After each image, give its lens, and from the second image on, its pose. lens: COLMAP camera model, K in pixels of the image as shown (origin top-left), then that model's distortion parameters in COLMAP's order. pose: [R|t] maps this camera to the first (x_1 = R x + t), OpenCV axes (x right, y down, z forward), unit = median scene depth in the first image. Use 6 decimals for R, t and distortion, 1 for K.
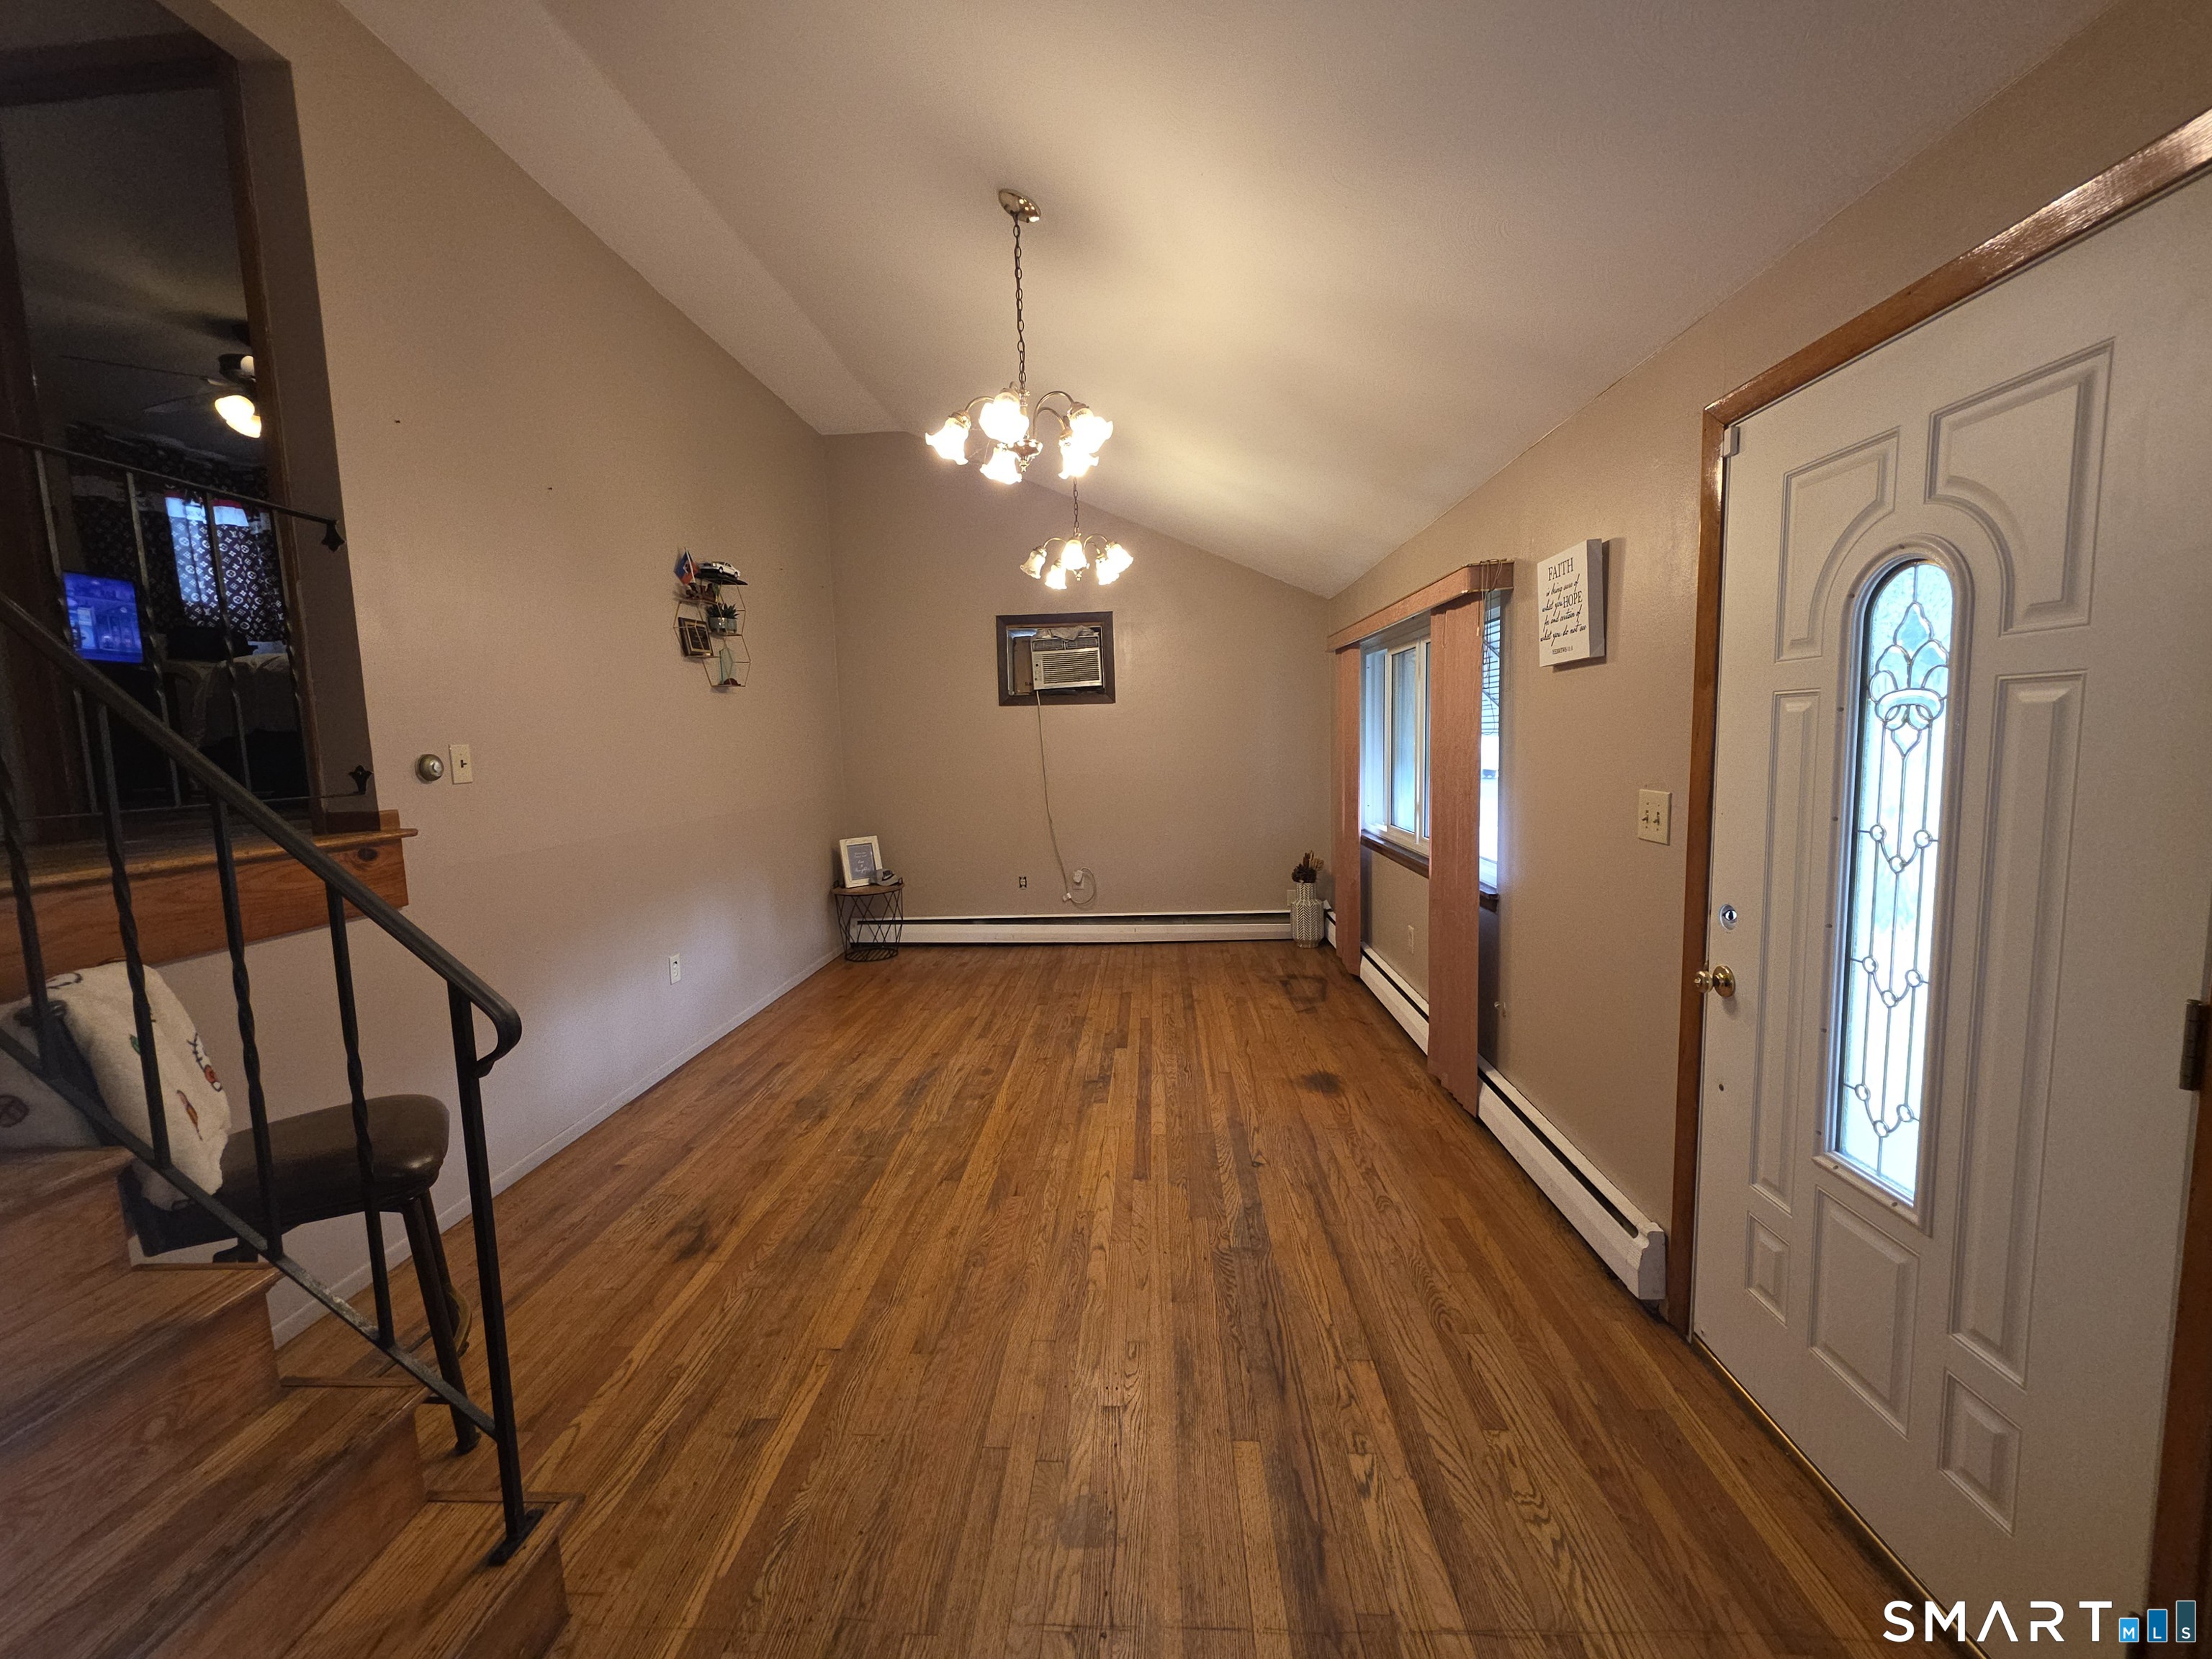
lens RADIAL K [[884.8, 0, 1101.0], [0, 884.8, 827.3], [0, 0, 1]] dist [0.001426, -0.000081]
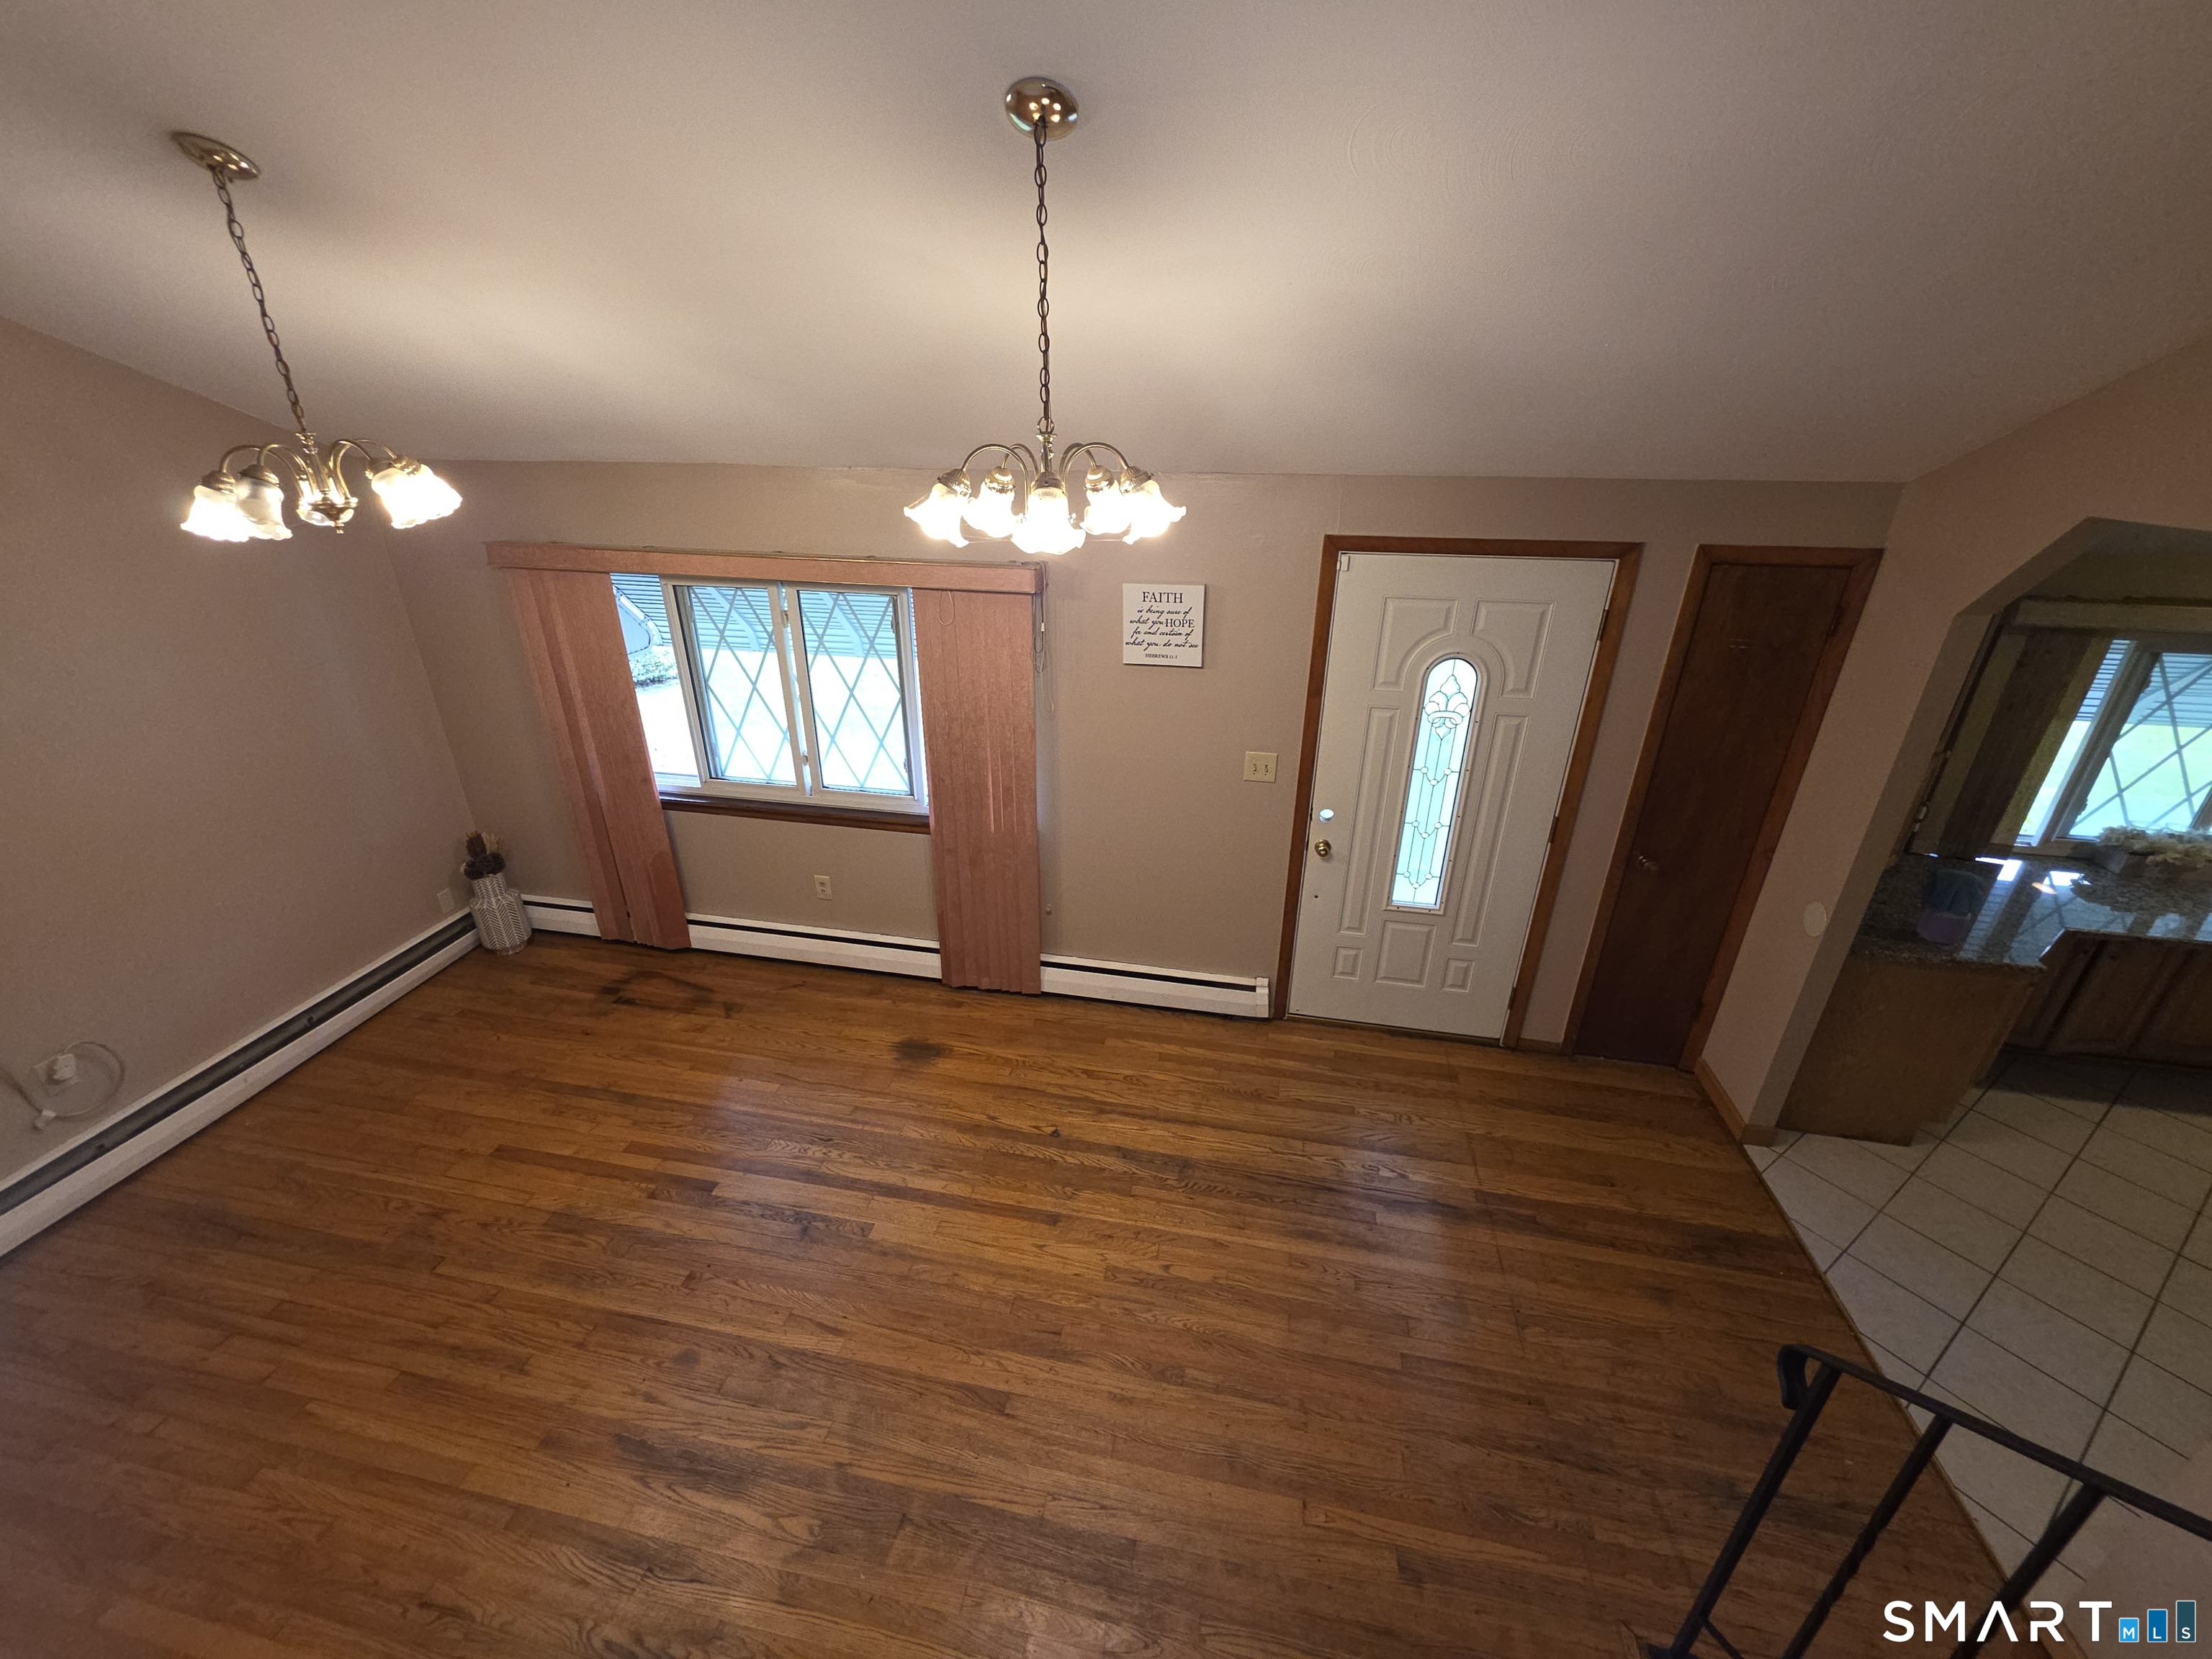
lens RADIAL K [[884.8, 0, 1101.0], [0, 884.8, 827.3], [0, 0, 1]] dist [0.001426, -0.000081]
pose [[0.136952, -0.391086, 0.910108, -0.691456], [0.091478, 0.919832, 0.381499, -0.406872], [-0.986345, 0.031007, 0.161748, 0.740259]]
